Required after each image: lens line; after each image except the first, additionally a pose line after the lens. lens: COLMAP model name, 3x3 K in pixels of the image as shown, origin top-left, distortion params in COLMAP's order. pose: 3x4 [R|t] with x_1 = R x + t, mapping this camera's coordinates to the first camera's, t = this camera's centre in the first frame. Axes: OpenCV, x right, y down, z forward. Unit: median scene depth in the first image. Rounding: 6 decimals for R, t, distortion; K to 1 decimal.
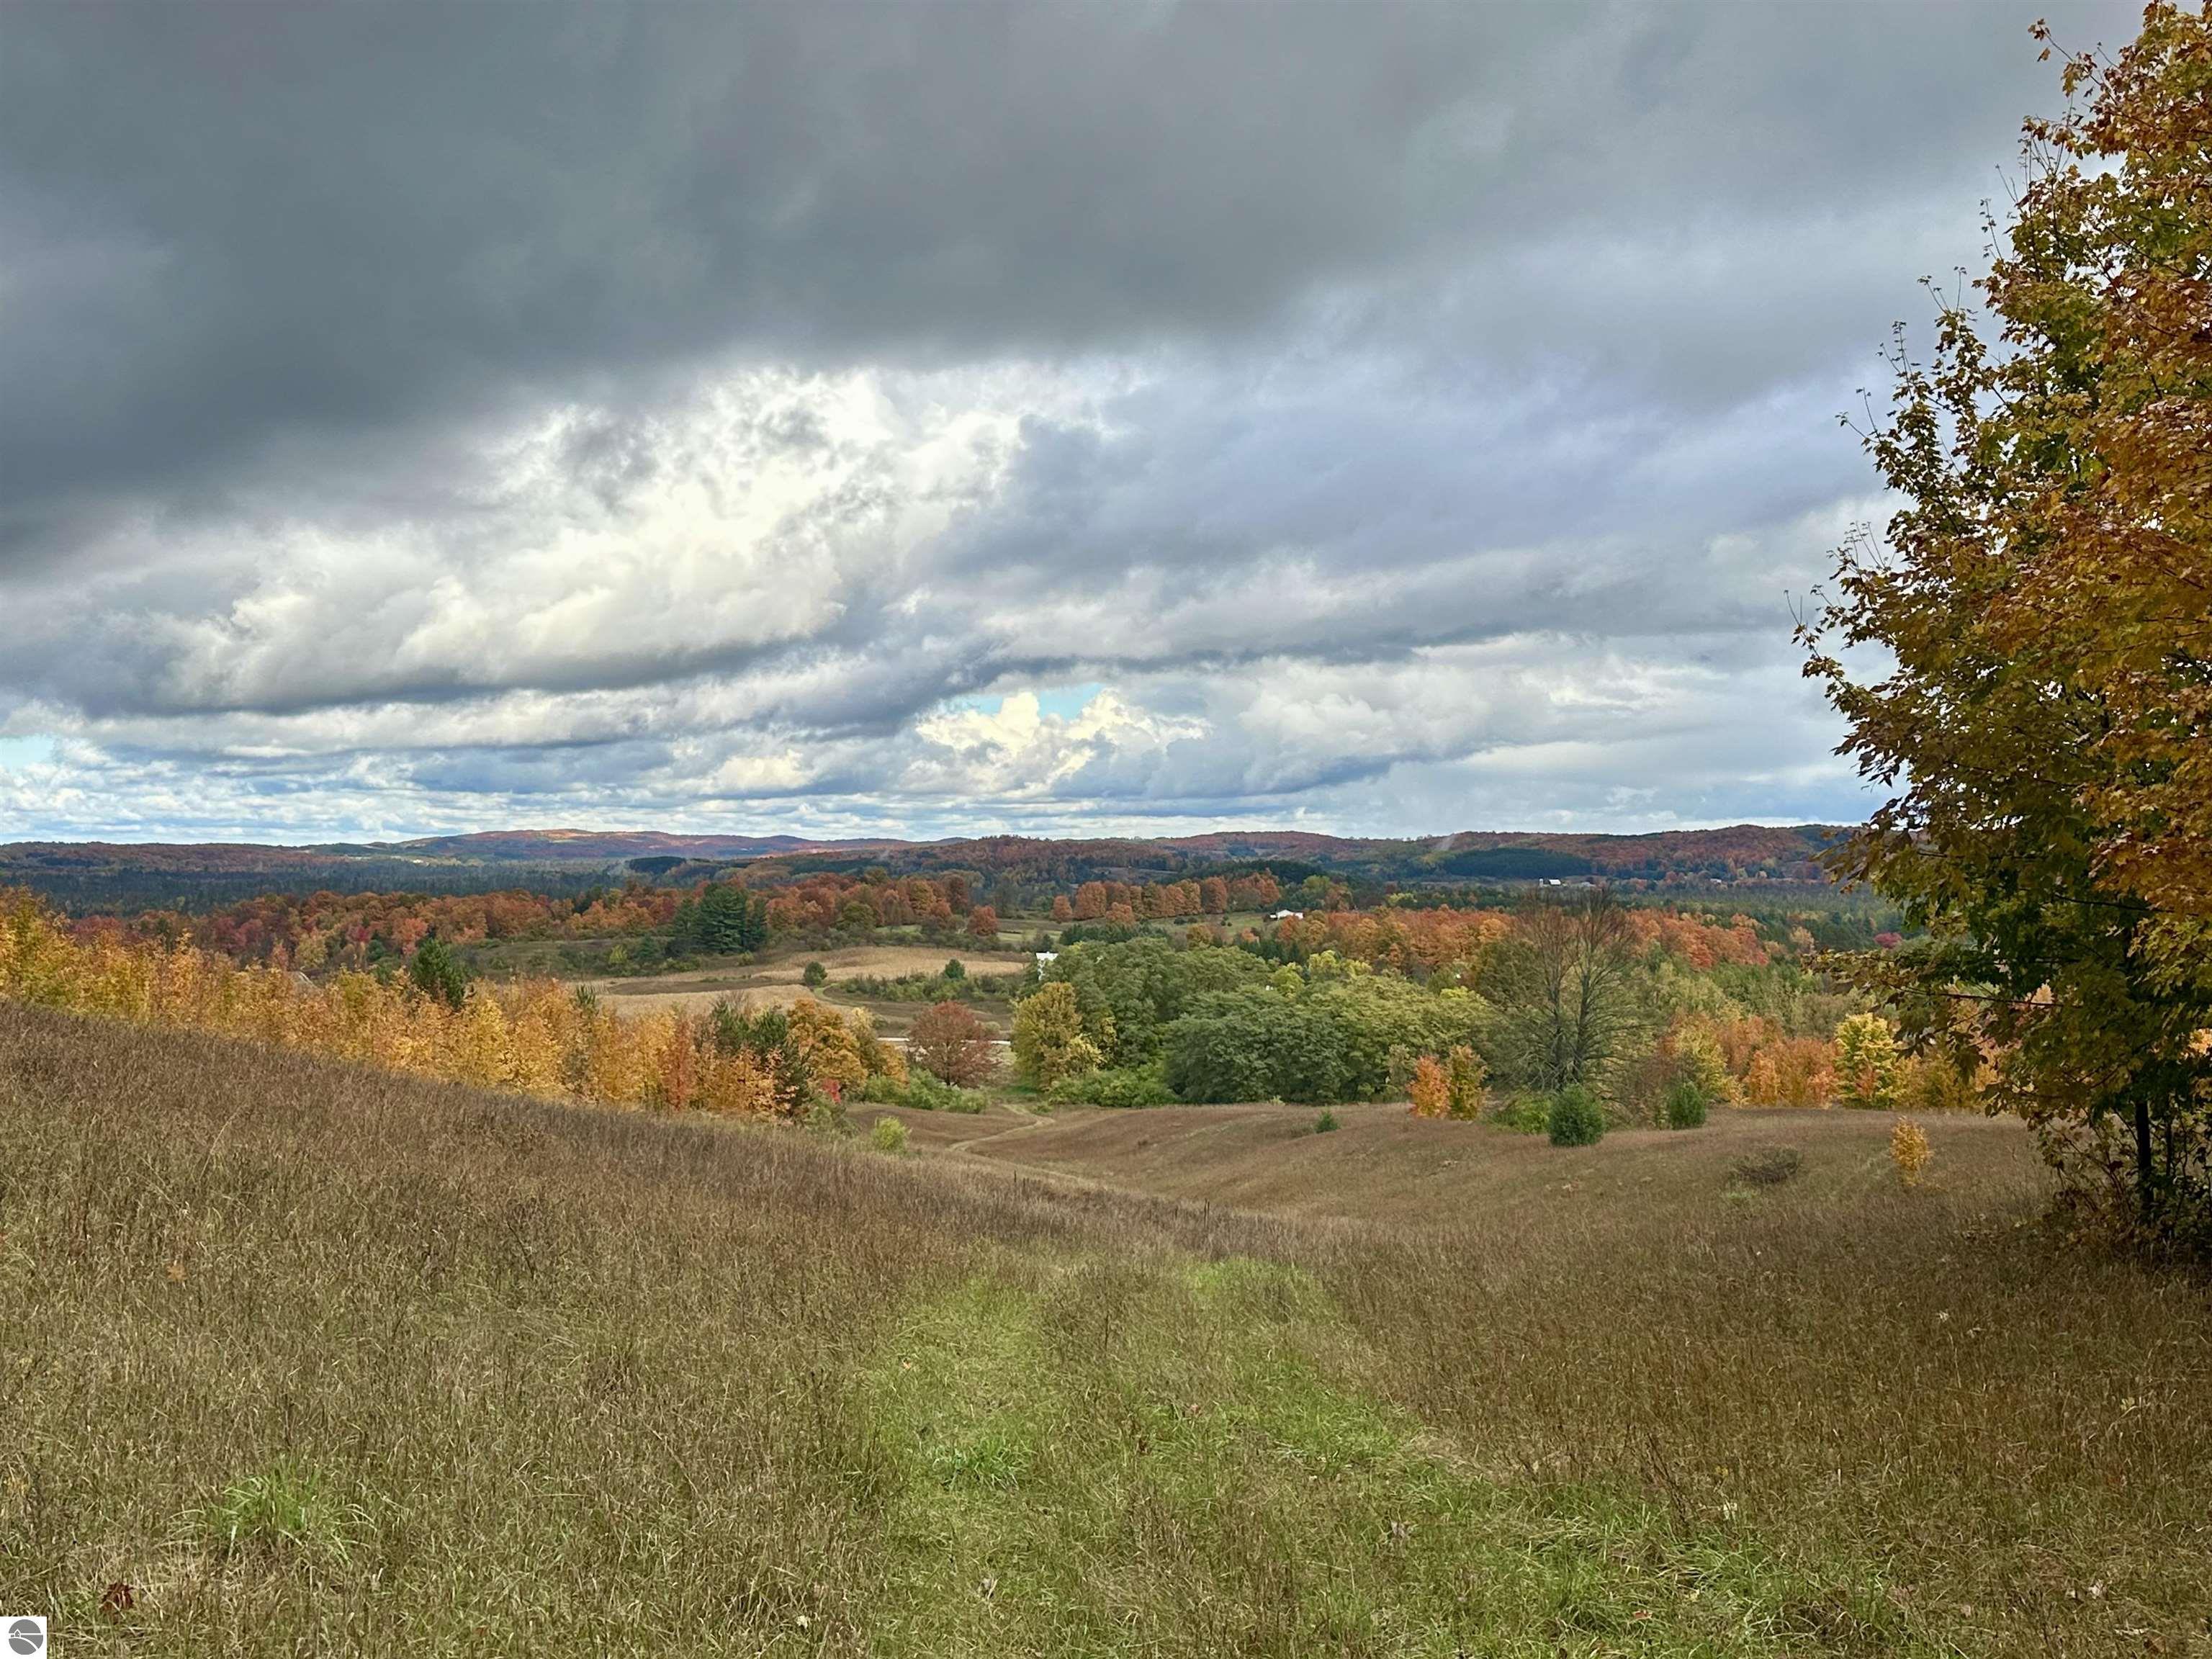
lens RADIAL K [[2319.3, 0, 1084.4], [0, 2319.3, 783.4], [0, 0, 1]] dist [0.134775, -0.022883]
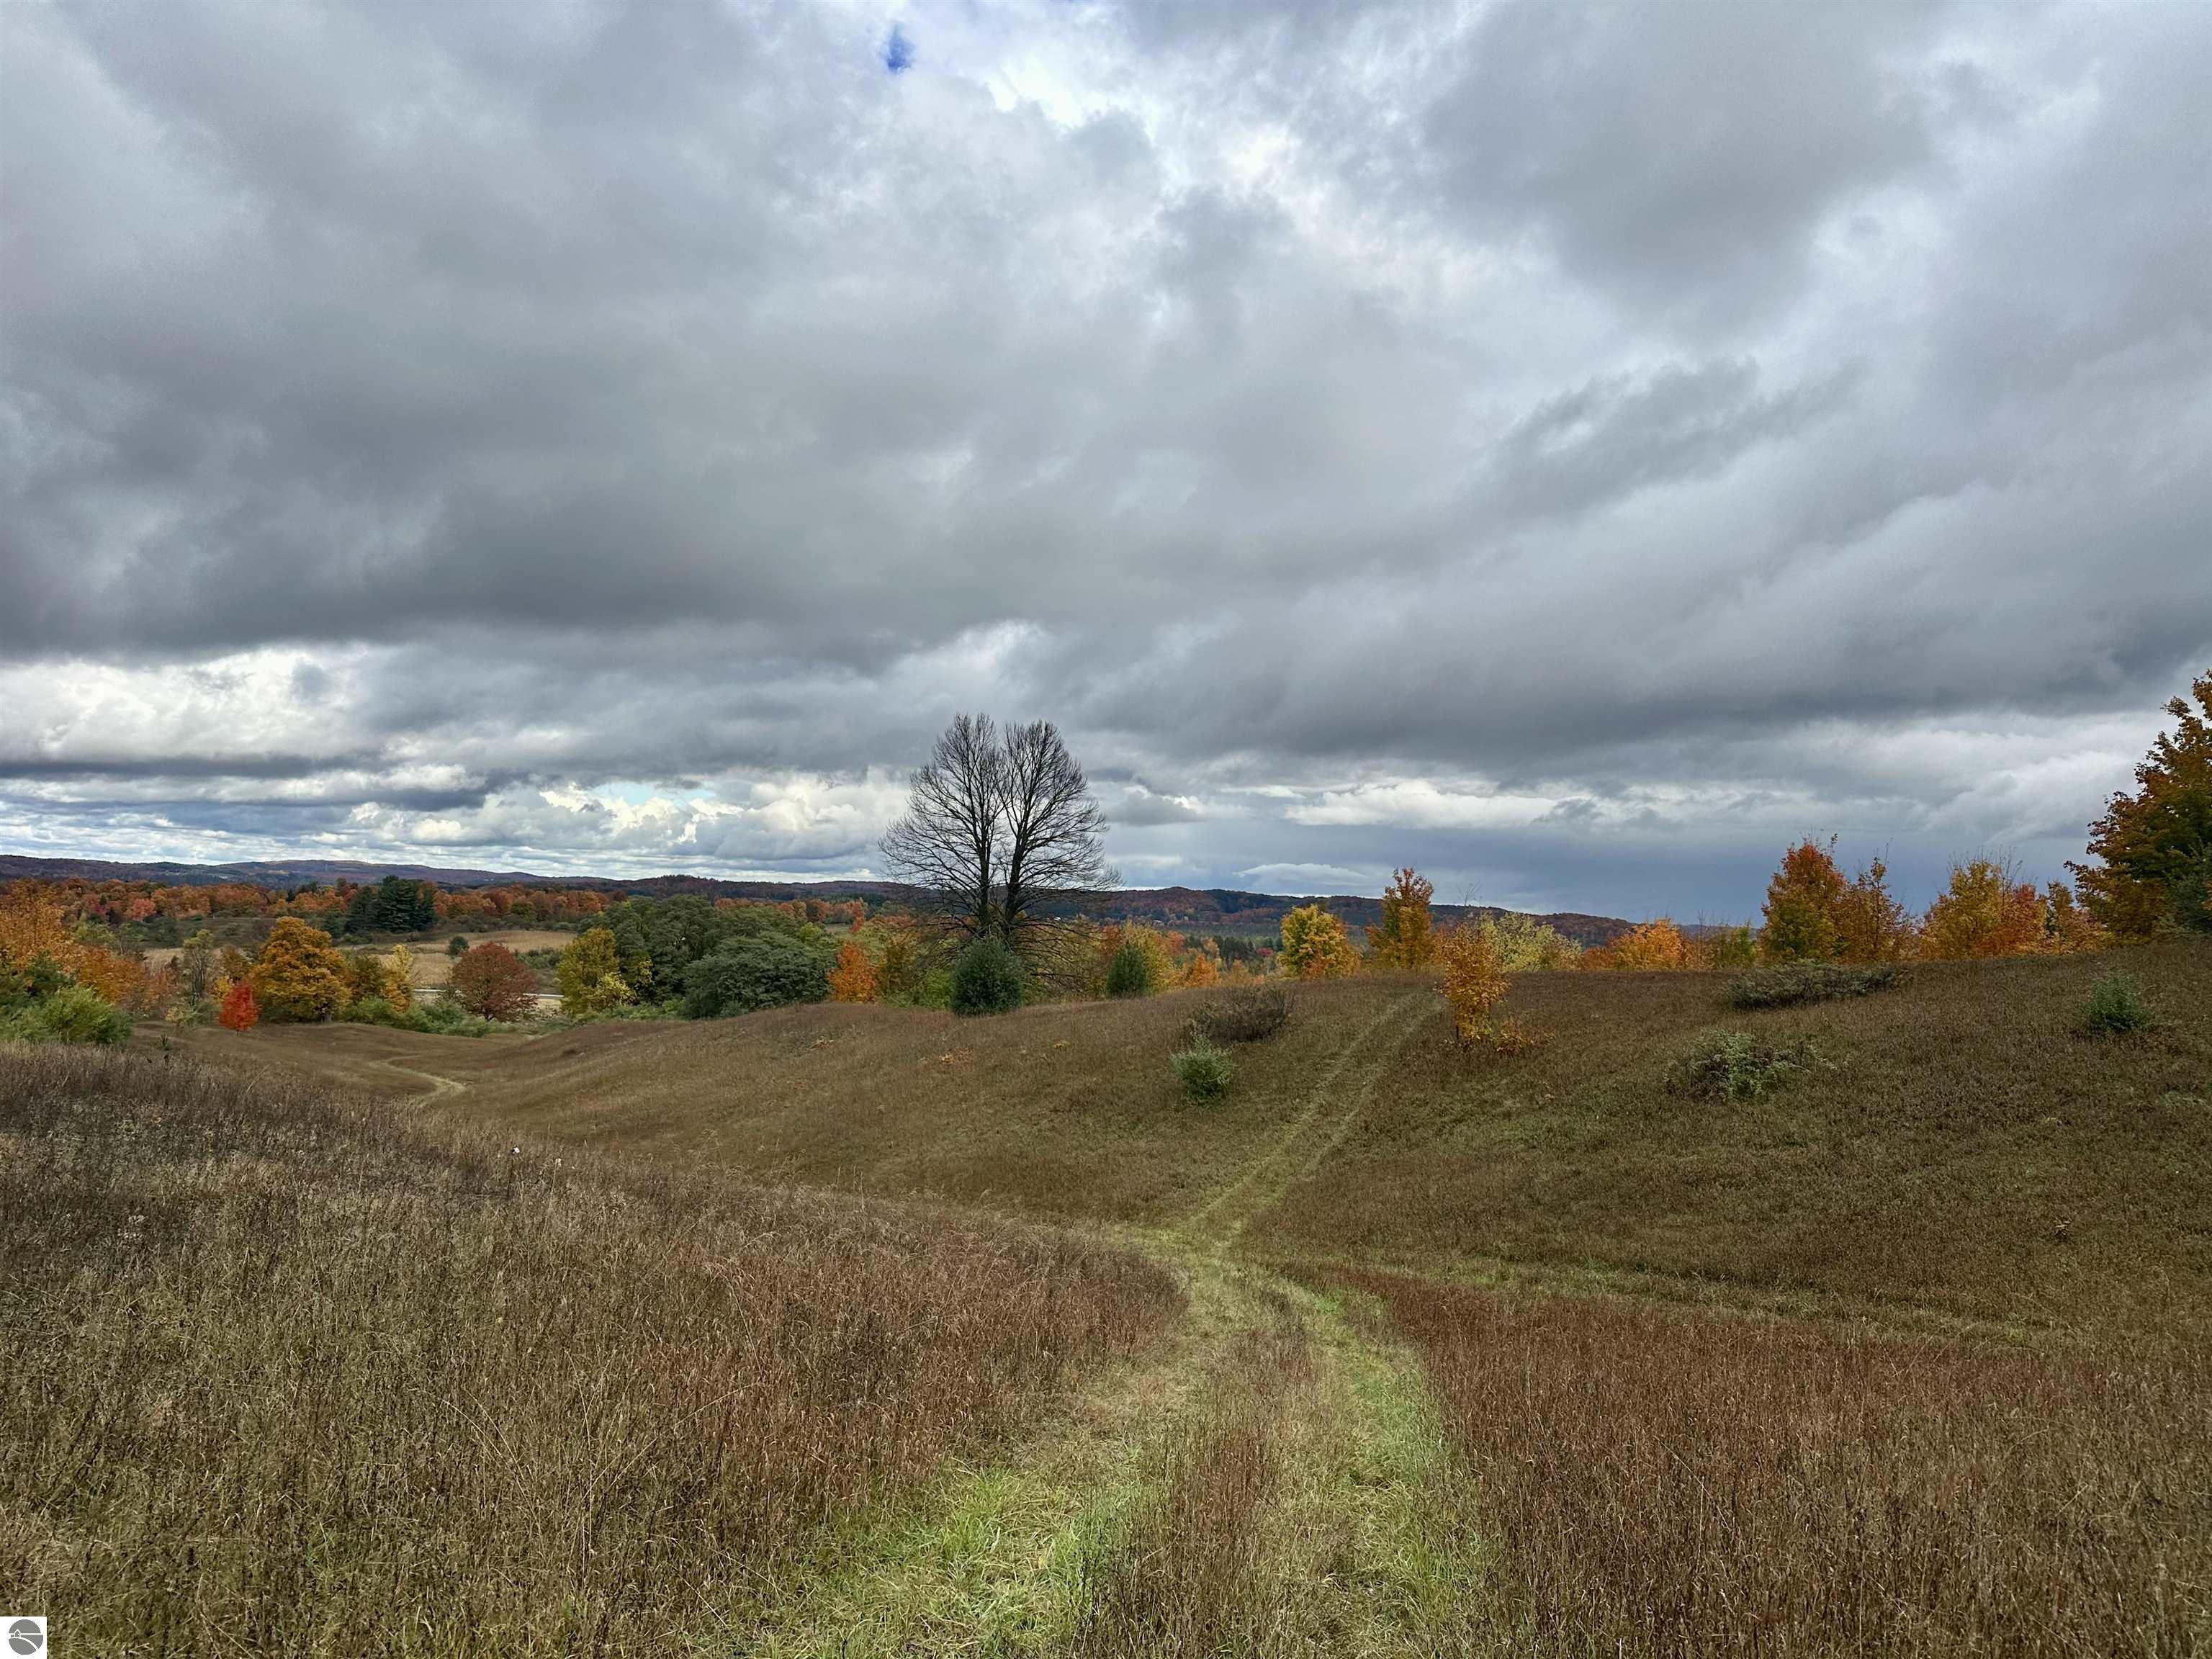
lens RADIAL K [[1525.8, 0, 1111.0], [0, 1525.8, 818.0], [0, 0, 1]] dist [0.167255, -0.309004]
pose [[0.972324, 0.050208, 0.228178, 0.055514], [-0.044653, 0.998569, -0.029445, 0.043060], [-0.229329, 0.018441, 0.973174, 0.211401]]
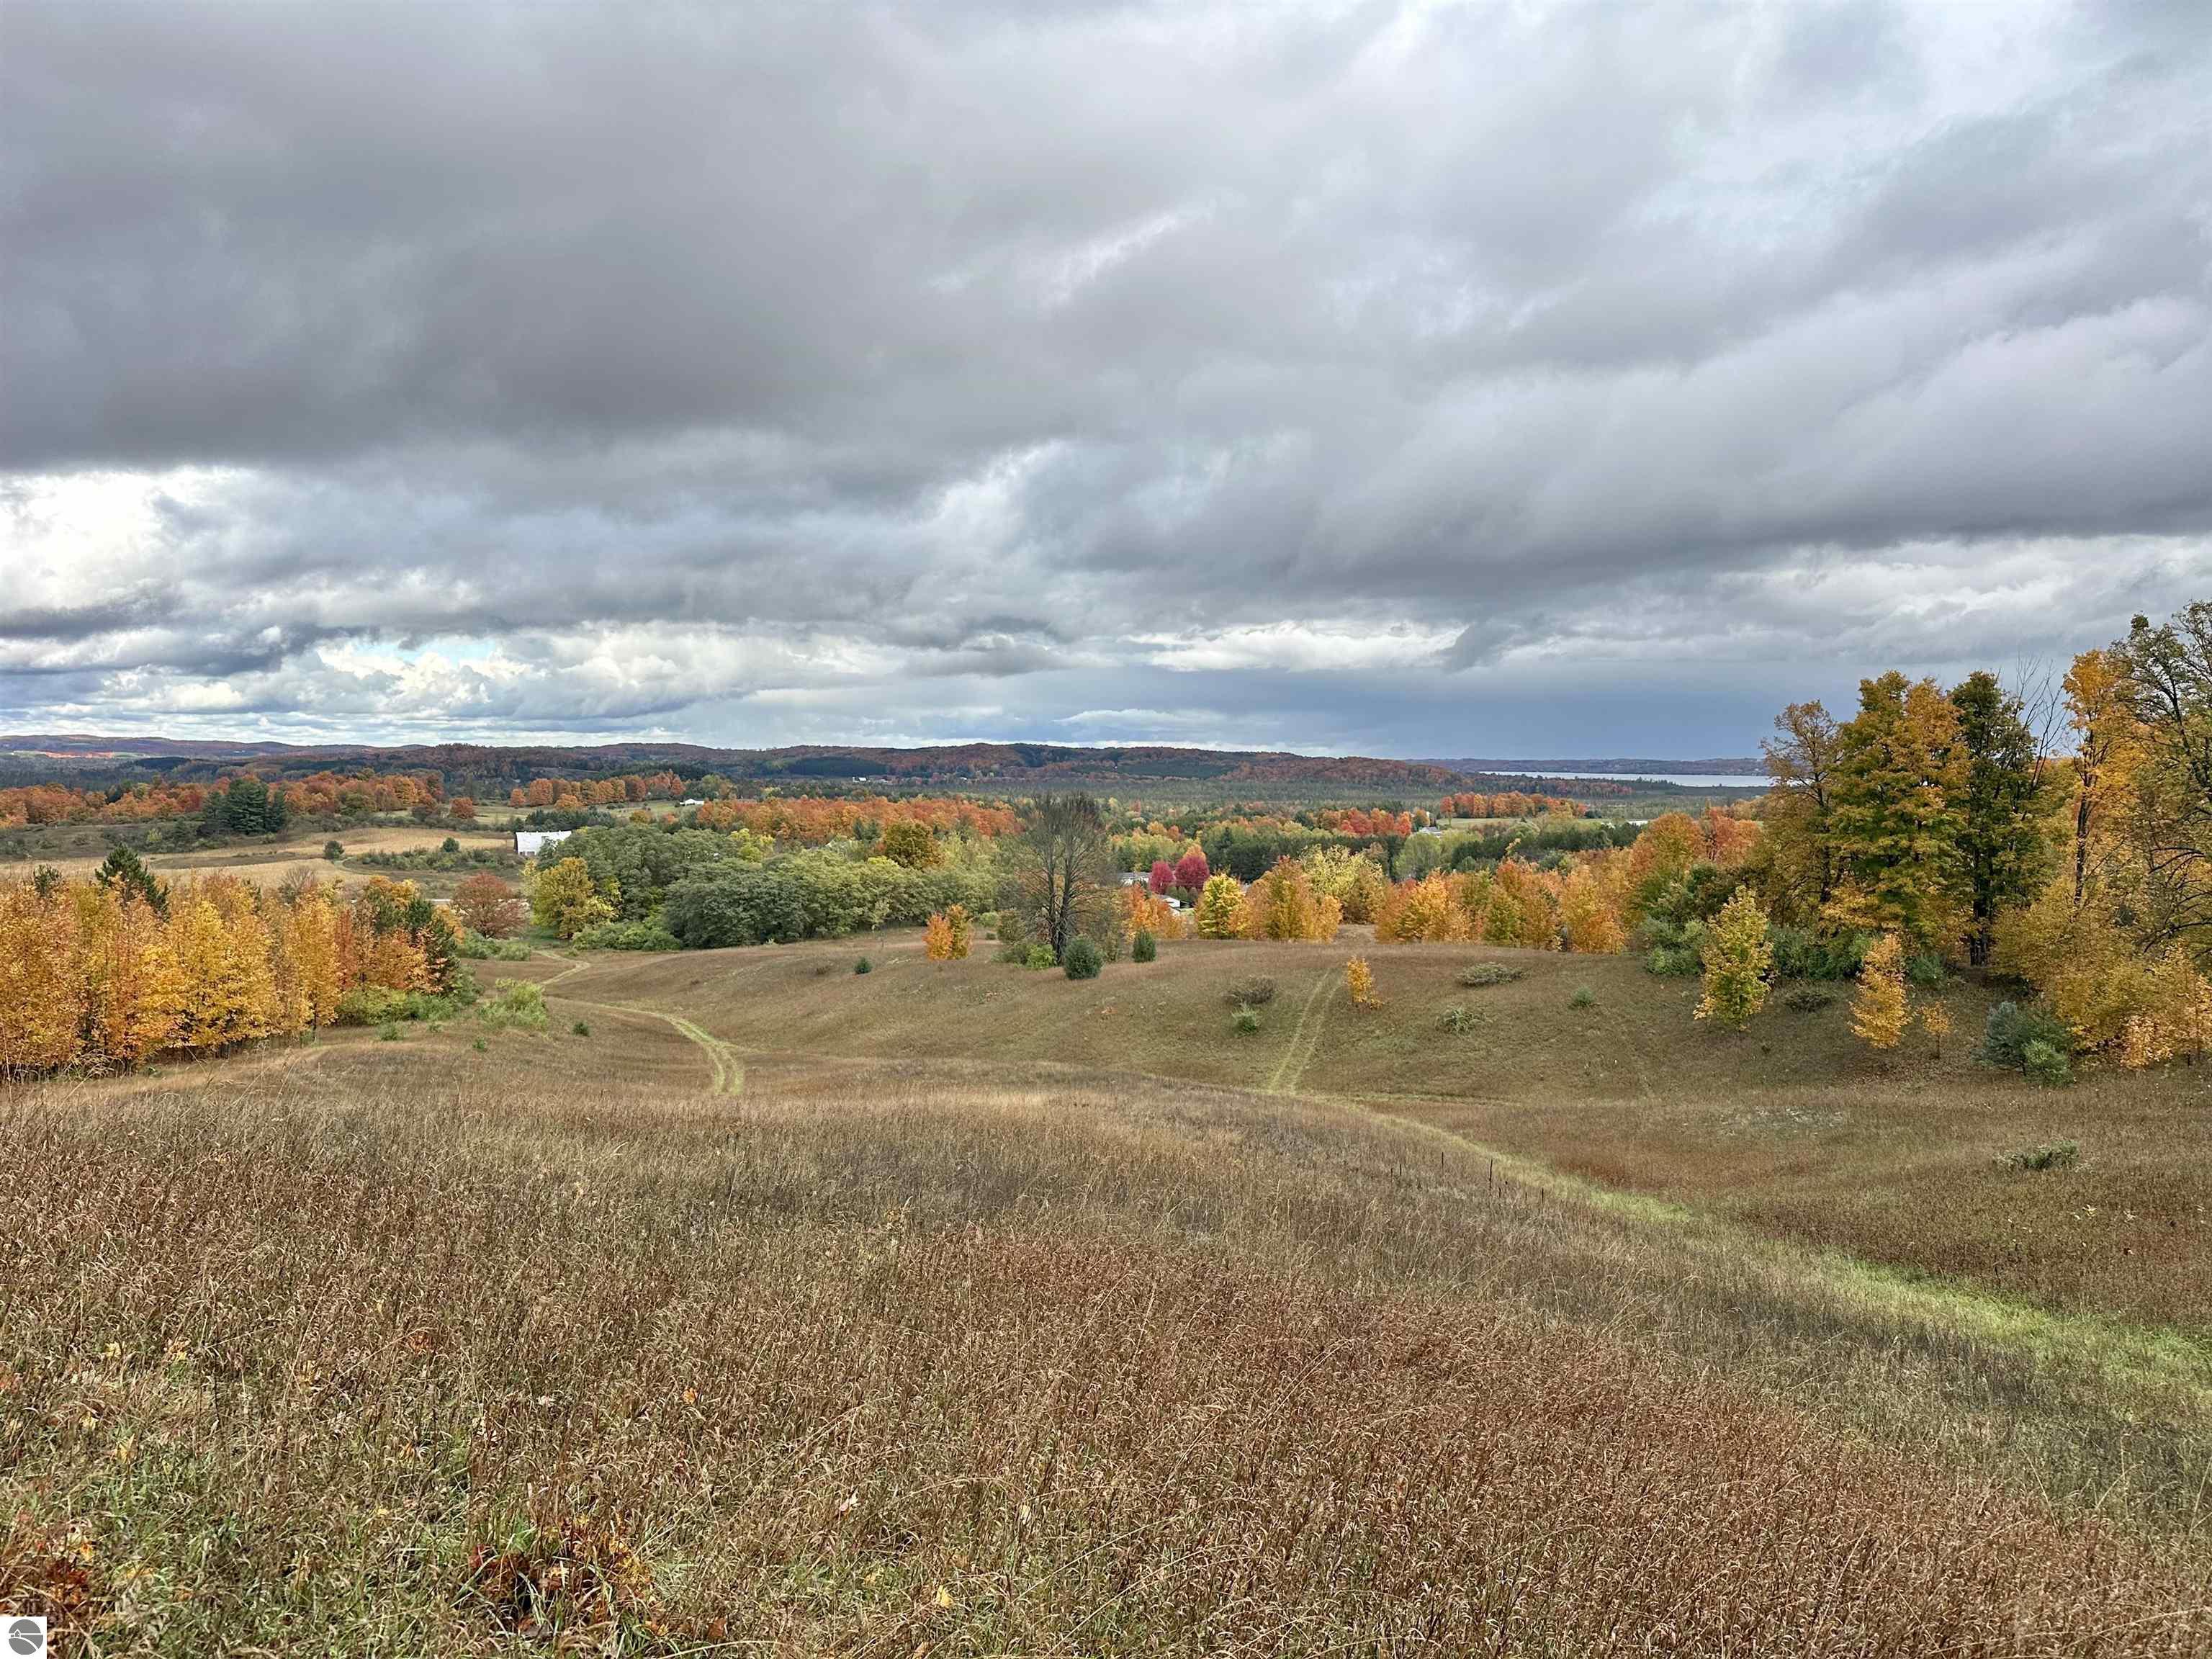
lens RADIAL K [[1528.9, 0, 1117.6], [0, 1528.9, 836.9], [0, 0, 1]] dist [0.170038, -0.309905]
pose [[0.932718, -0.011300, 0.360429, -0.041467], [-0.017578, 0.996896, 0.076743, 0.000139], [-0.360177, -0.077915, 0.929624, 0.062649]]
